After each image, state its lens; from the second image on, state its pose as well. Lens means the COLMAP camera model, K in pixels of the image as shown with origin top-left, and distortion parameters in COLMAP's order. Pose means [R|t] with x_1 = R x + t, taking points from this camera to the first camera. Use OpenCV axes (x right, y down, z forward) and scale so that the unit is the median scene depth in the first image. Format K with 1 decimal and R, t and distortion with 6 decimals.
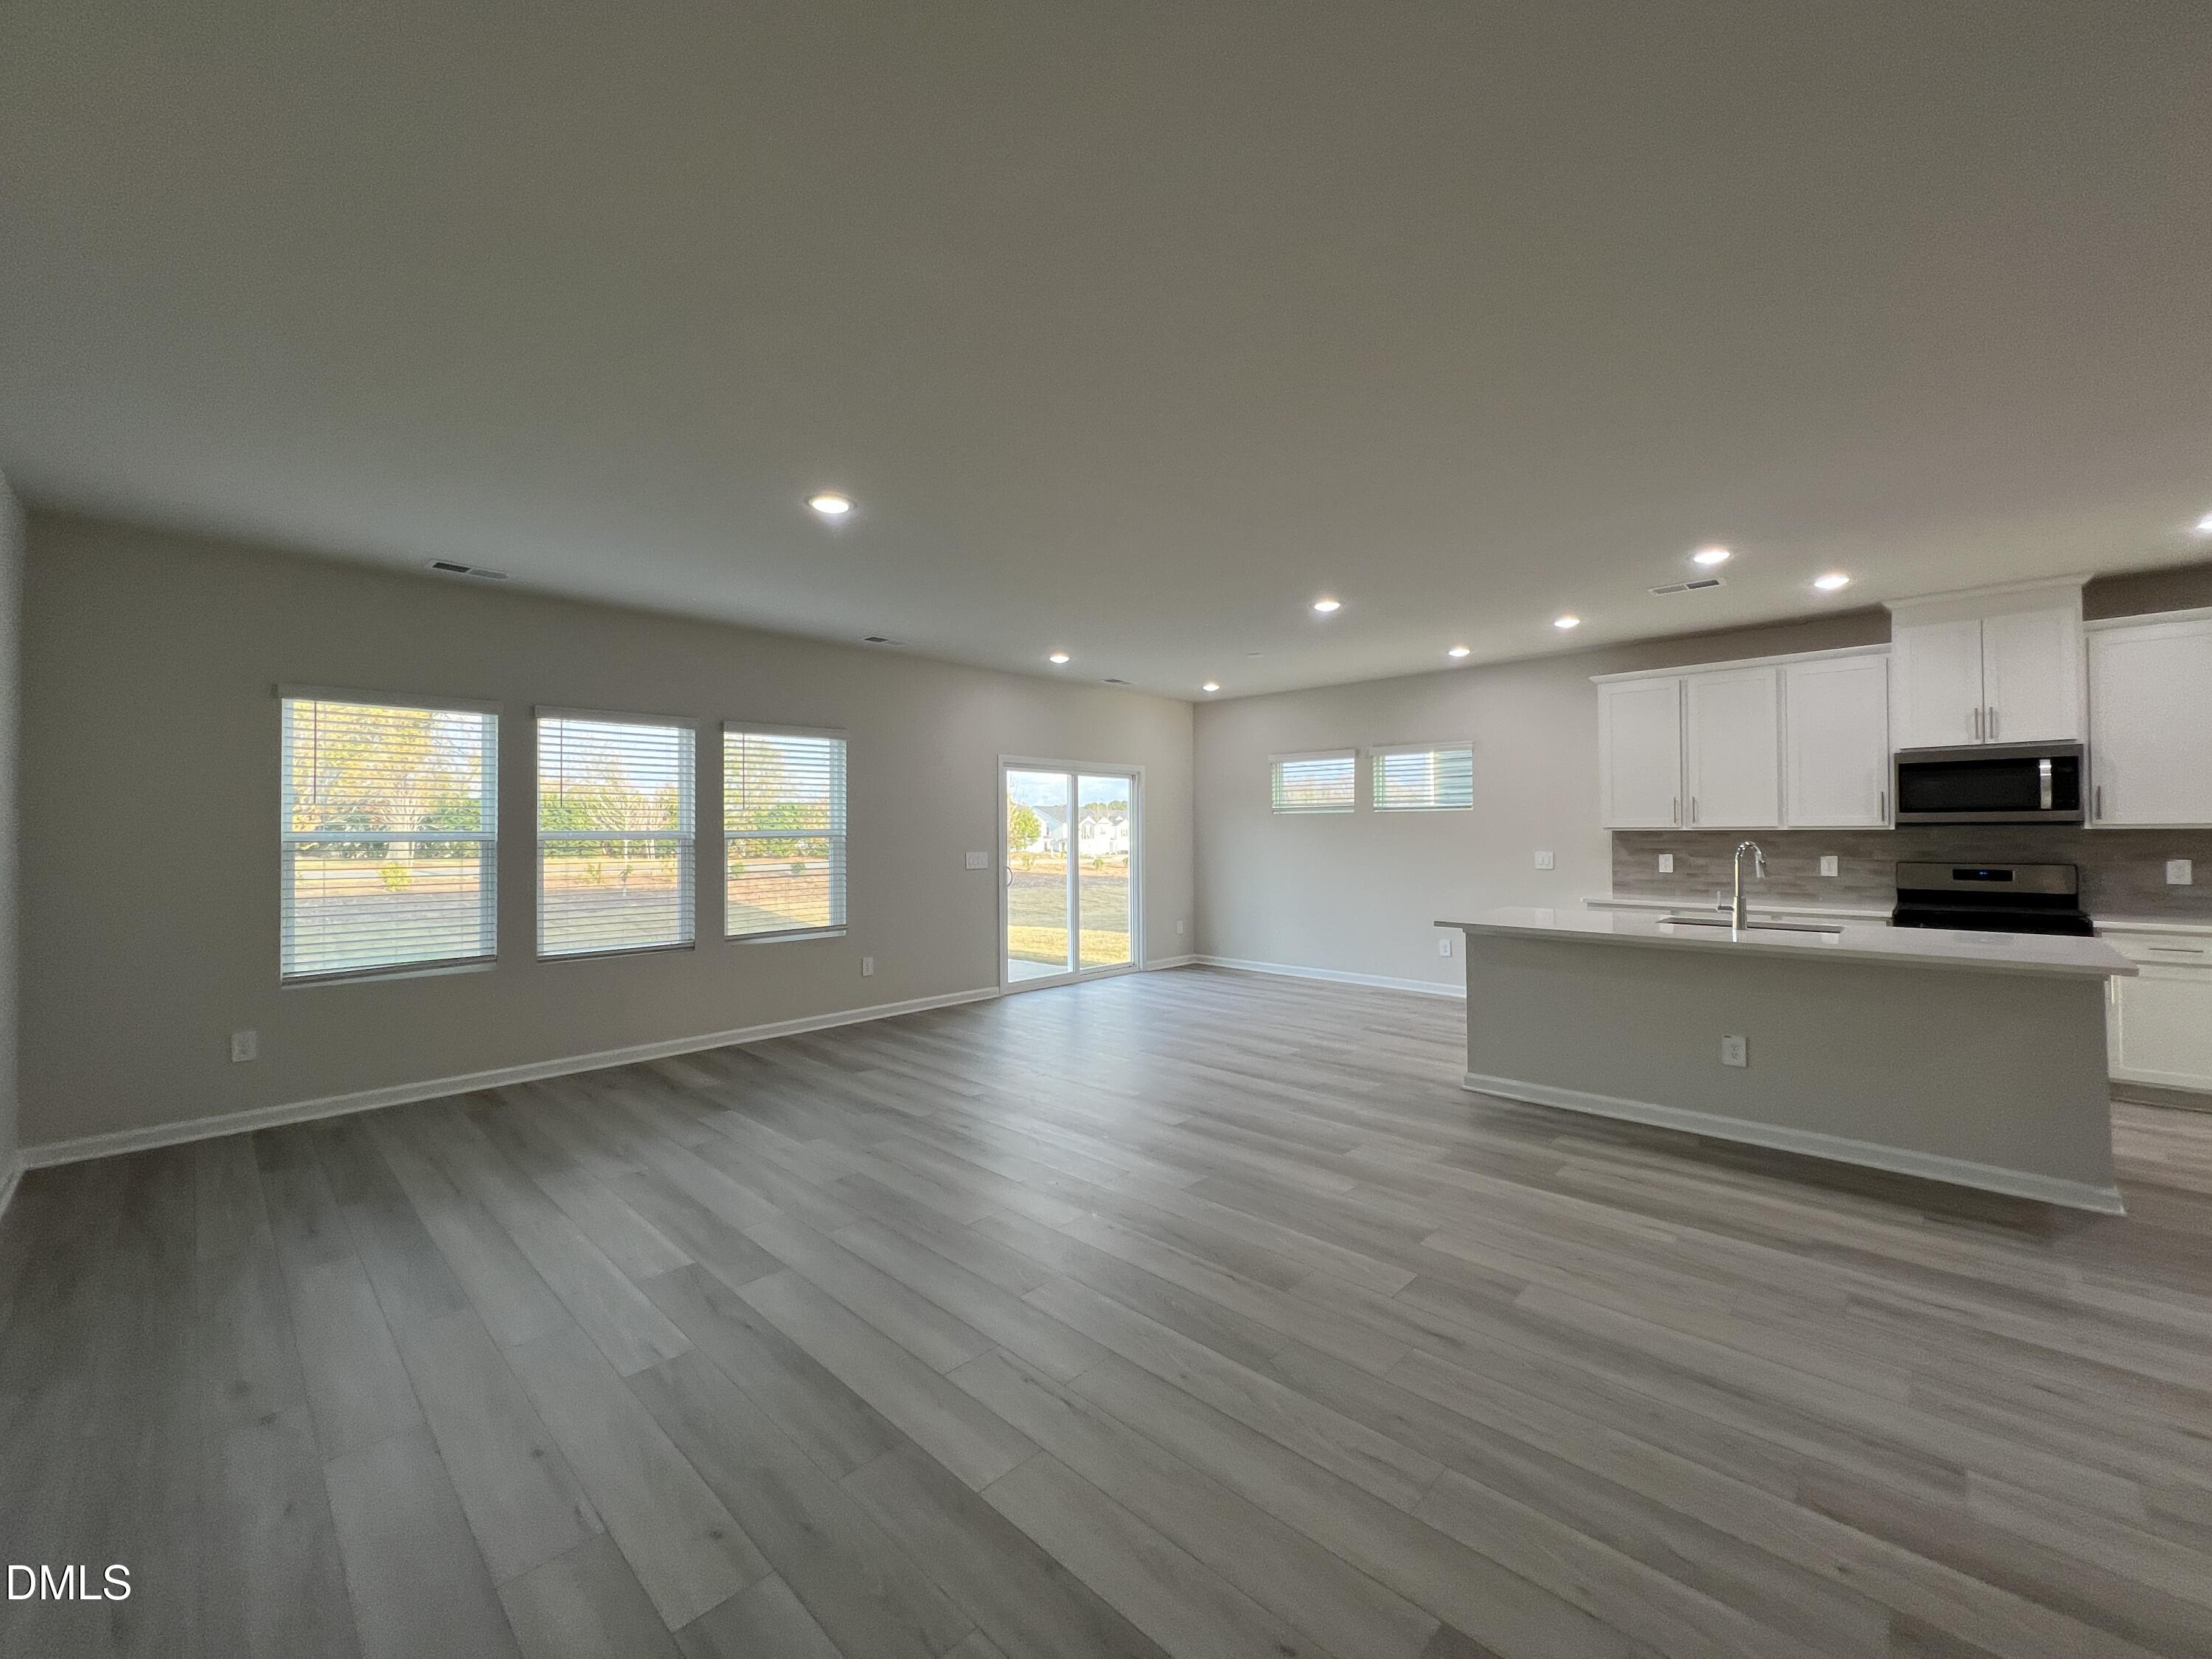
lens RADIAL K [[879.9, 0, 1105.0], [0, 879.9, 827.9], [0, 0, 1]] dist [-0.001804, 0.000146]
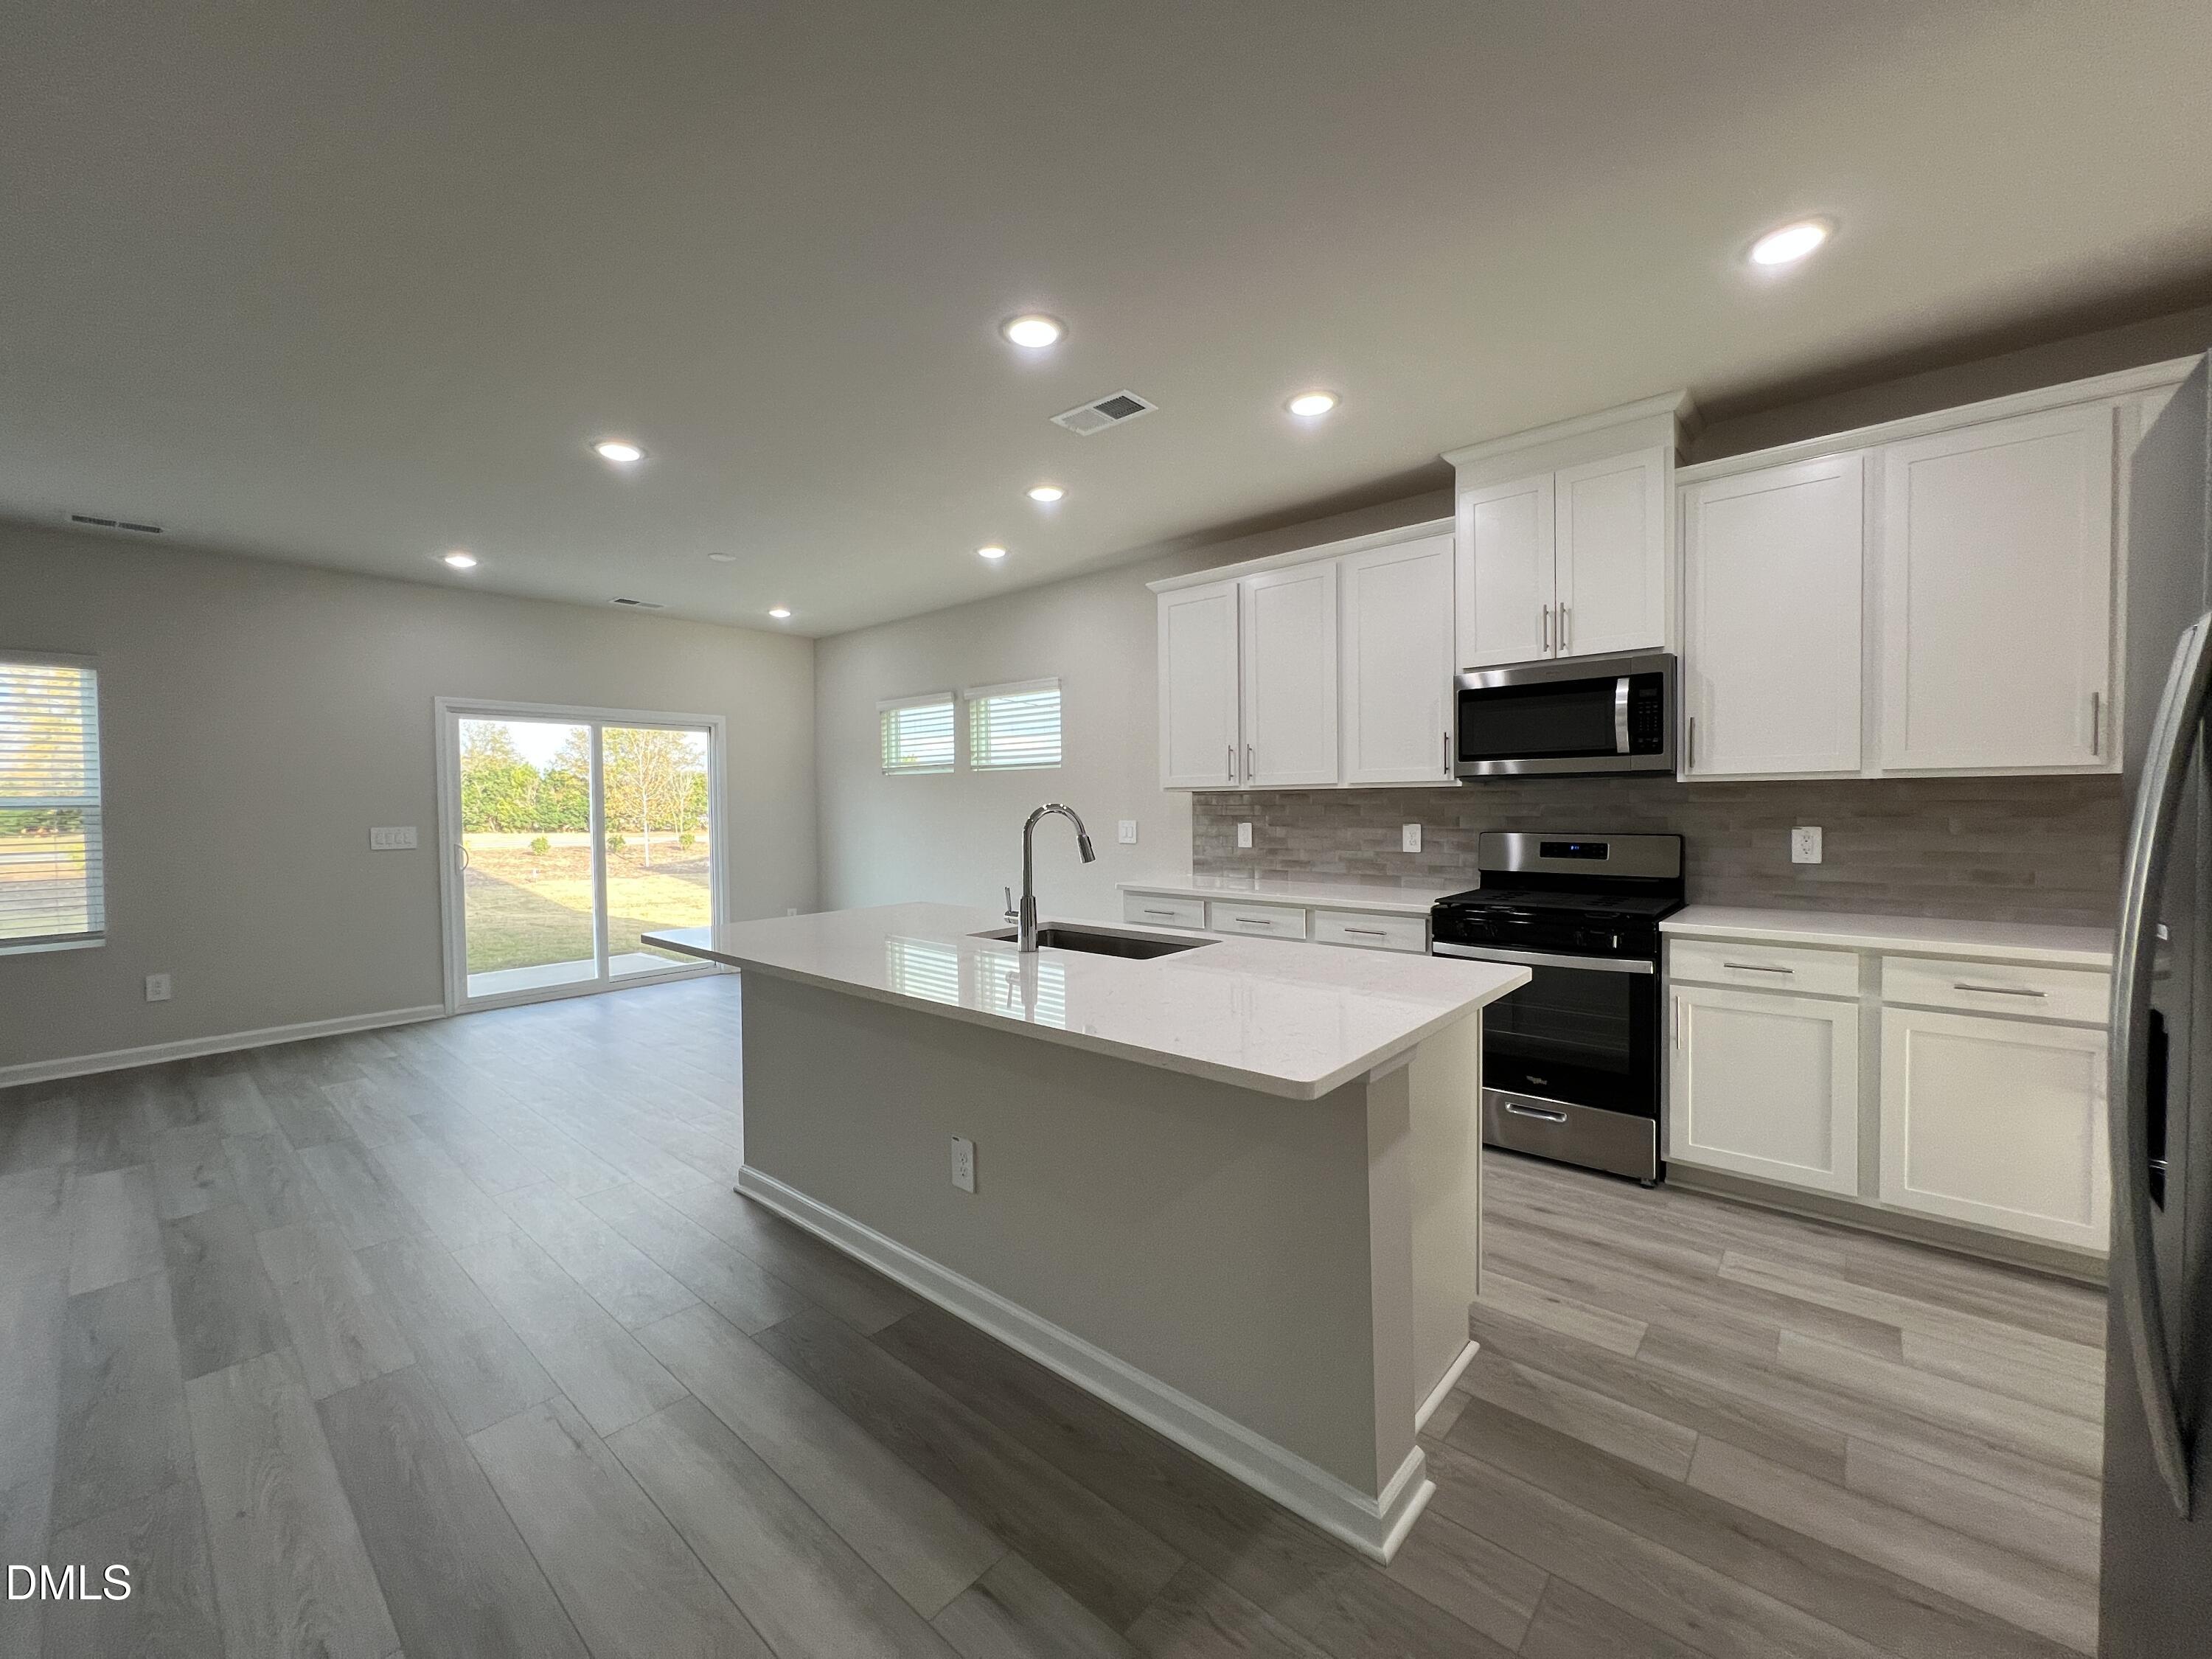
lens RADIAL K [[879.9, 0, 1103.5], [0, 879.9, 824.6], [0, 0, 1]] dist [-0.001804, 0.000146]
pose [[0.998730, -0.007446, 0.049836, 0.522276], [0.005927, 0.999515, 0.030558, 0.008413], [-0.050039, -0.030224, 0.998290, 0.283380]]
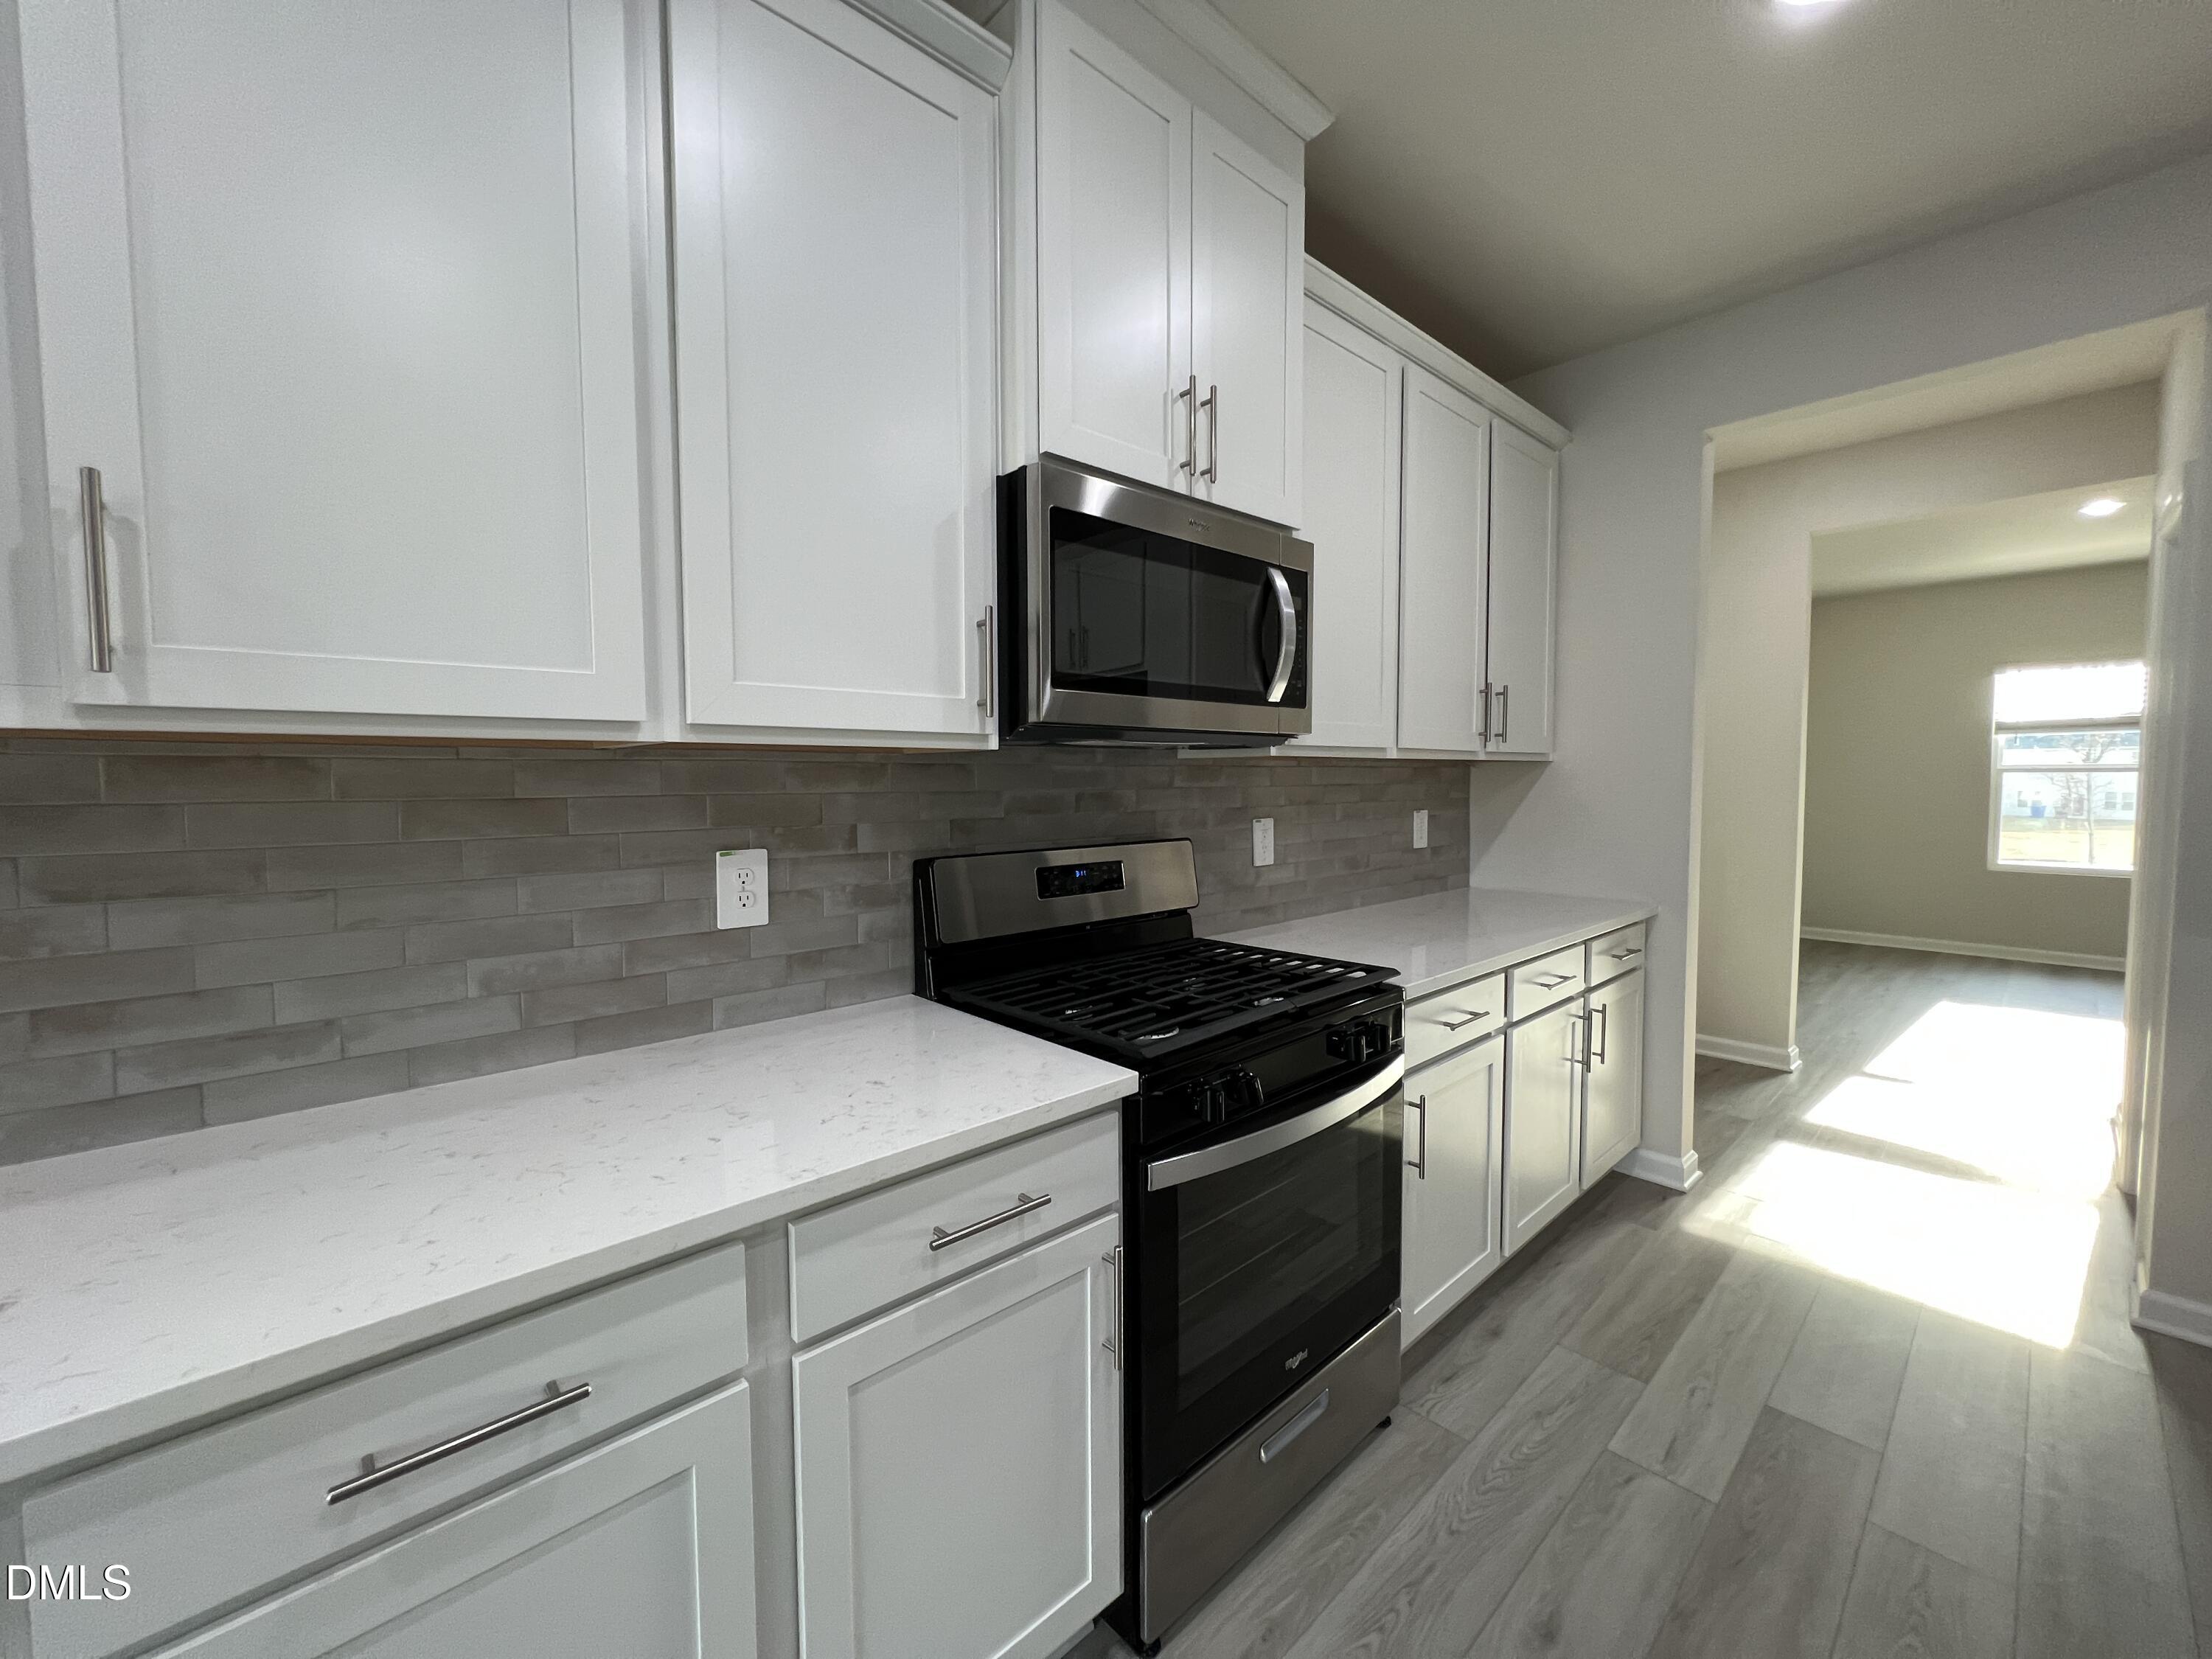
lens RADIAL K [[879.9, 0, 1097.1], [0, 879.9, 826.9], [0, 0, 1]] dist [-0.001804, 0.000146]
pose [[0.062989, -0.054630, 0.996518, 0.556480], [-0.002758, 0.998487, 0.054912, 0.009904], [-0.998010, -0.006208, 0.062743, 0.857664]]
